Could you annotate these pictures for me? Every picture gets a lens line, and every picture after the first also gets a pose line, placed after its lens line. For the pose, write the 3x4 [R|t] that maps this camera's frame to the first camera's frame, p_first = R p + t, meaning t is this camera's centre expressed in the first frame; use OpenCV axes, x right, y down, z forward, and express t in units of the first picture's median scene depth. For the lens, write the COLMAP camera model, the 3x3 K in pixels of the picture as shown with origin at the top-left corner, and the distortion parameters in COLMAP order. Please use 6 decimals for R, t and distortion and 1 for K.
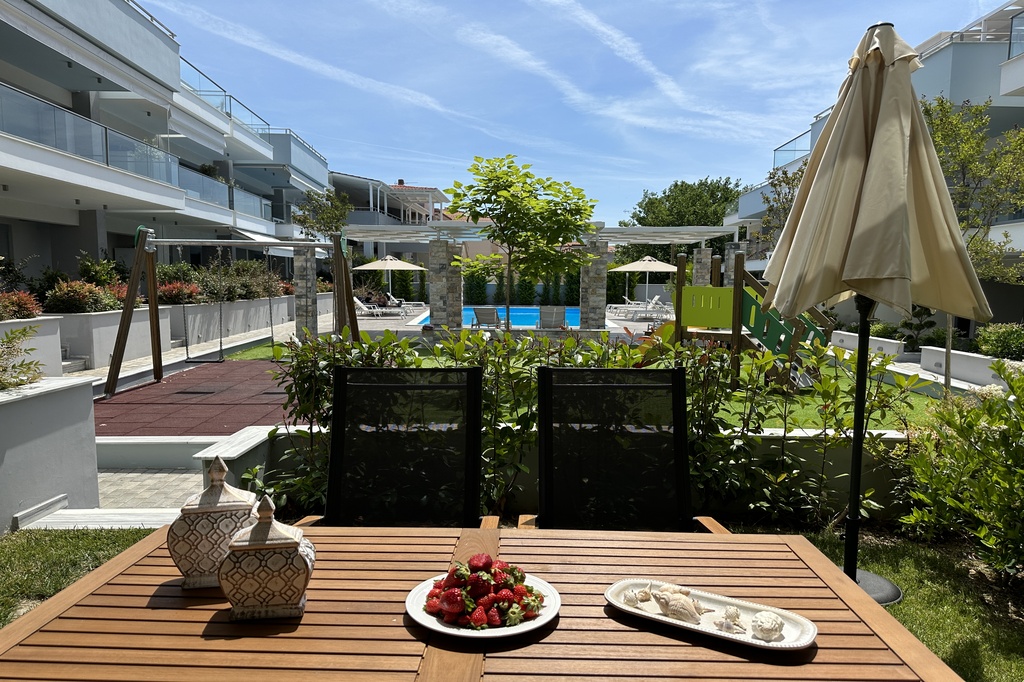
lens RADIAL K [[720.4, 0, 518.0], [0, 720.4, 353.7], [0, 0, 1]] dist [0.055401, -0.072314]
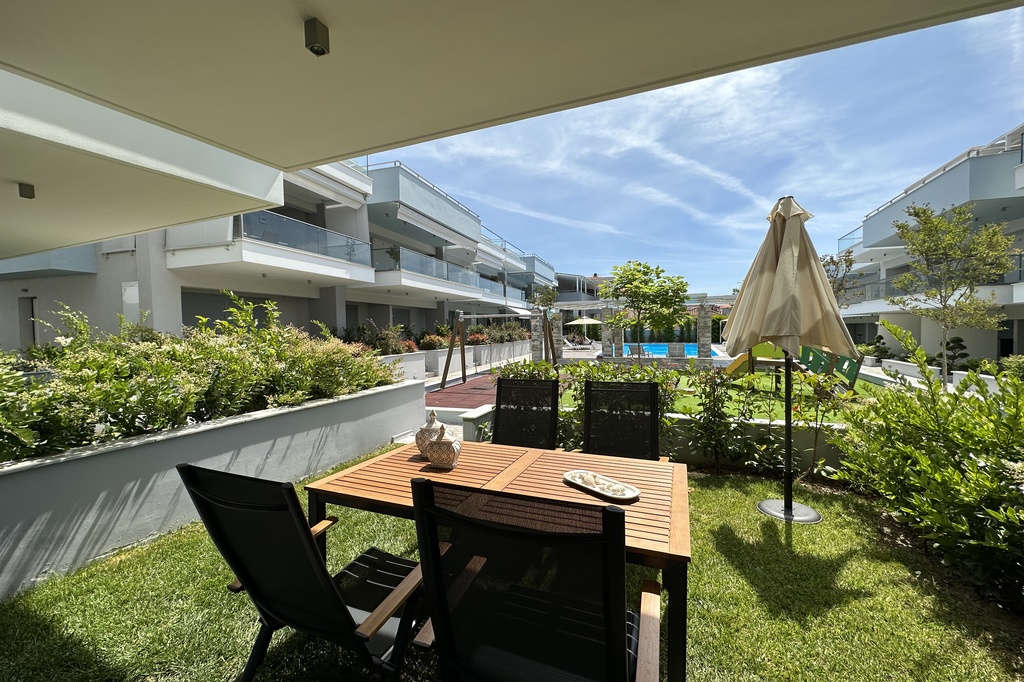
lens RADIAL K [[408.8, 0, 511.4], [0, 408.8, 341.7], [0, 0, 1]] dist [-0.004244, 0.001204]
pose [[0.931784, -0.011776, -0.362823, 0.057861], [-0.013593, 0.997641, -0.067288, -0.002427], [0.362759, 0.067630, 0.929426, -0.047835]]
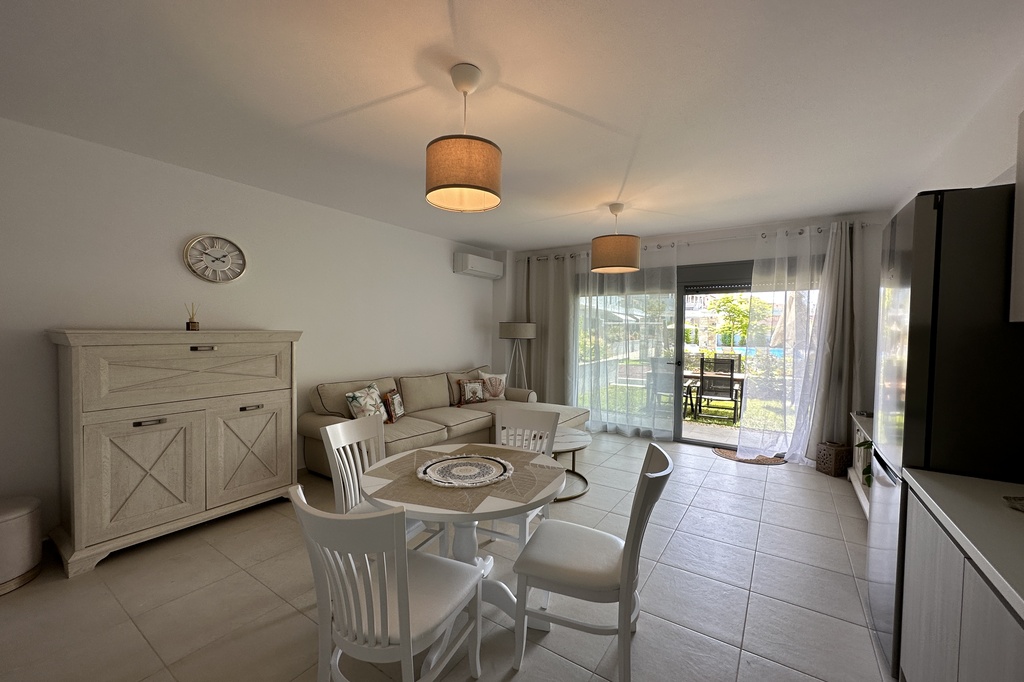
lens RADIAL K [[408.8, 0, 511.5], [0, 408.8, 338.8], [0, 0, 1]] dist [-0.004244, 0.001204]
pose [[0.848431, 0.008796, -0.529233, 0.089077], [-0.053333, 0.996194, -0.068943, 0.051276], [0.526612, 0.086719, 0.845671, -0.640849]]
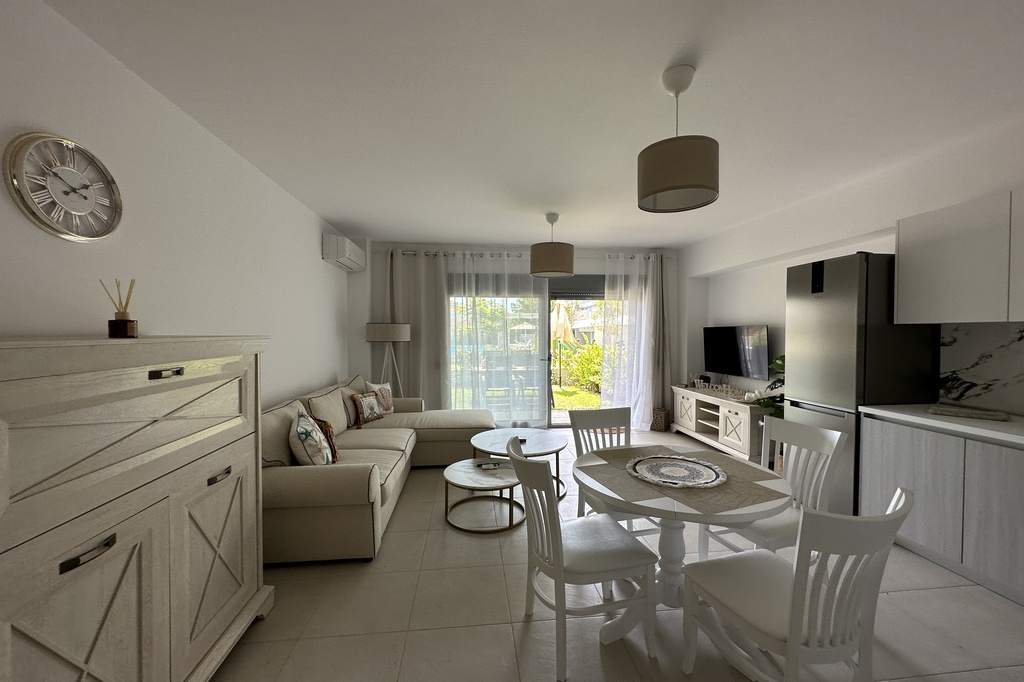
lens RADIAL K [[408.8, 0, 511.9], [0, 408.8, 338.3], [0, 0, 1]] dist [-0.004244, 0.001204]
pose [[0.989559, -0.014821, 0.143364, -0.122418], [0.026898, 0.996213, -0.082676, 0.052427], [-0.141595, 0.085669, 0.986211, -0.667000]]
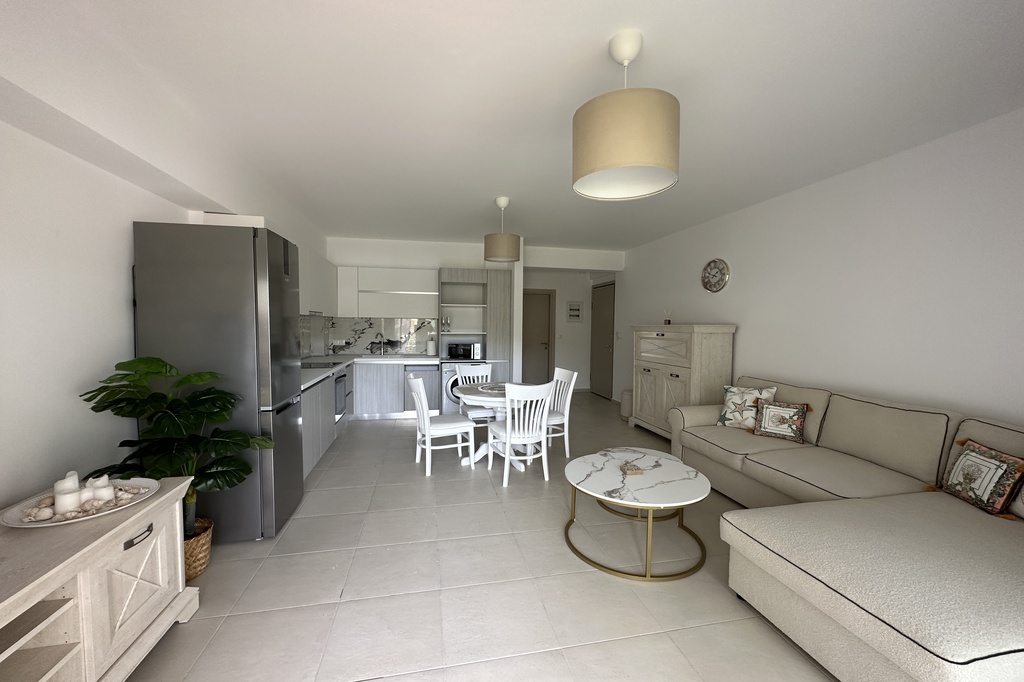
lens RADIAL K [[408.8, 0, 509.8], [0, 408.8, 340.6], [0, 0, 1]] dist [-0.004244, 0.001204]
pose [[-0.971339, -0.009236, -0.237520, 0.057817], [-0.042240, 0.990048, 0.134242, 0.002548], [0.233916, 0.140427, -0.962062, -0.127691]]
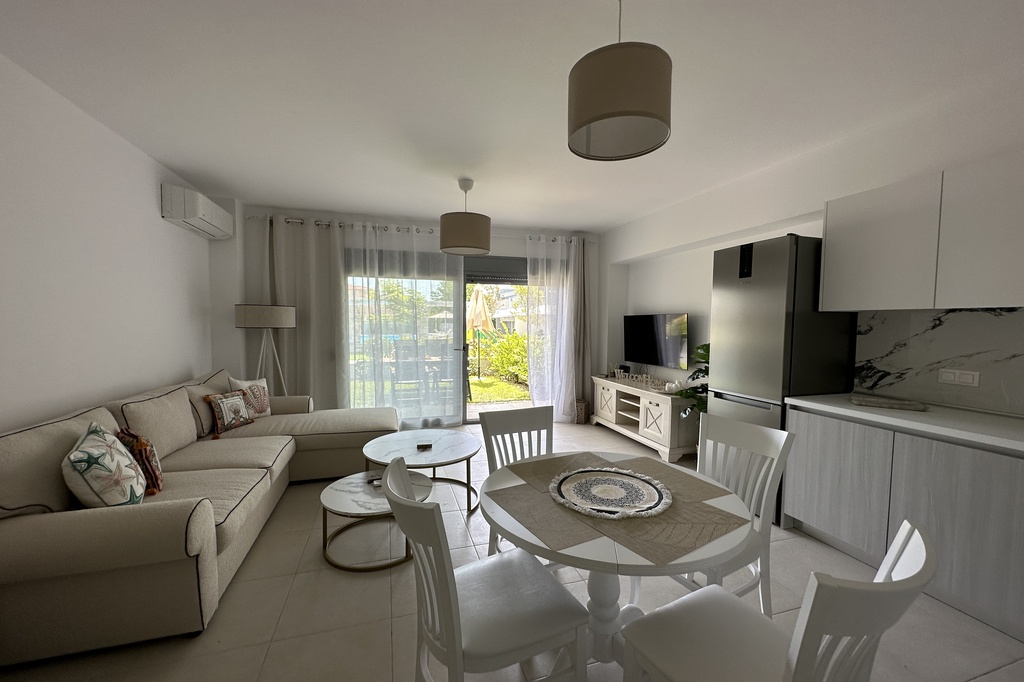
lens RADIAL K [[408.8, 0, 511.8], [0, 408.8, 342.4], [0, 0, 1]] dist [-0.004244, 0.001204]
pose [[0.944362, -0.019560, 0.328326, -0.103258], [0.035131, 0.998518, -0.041561, 0.051069], [-0.327026, 0.050783, 0.943650, -0.618804]]
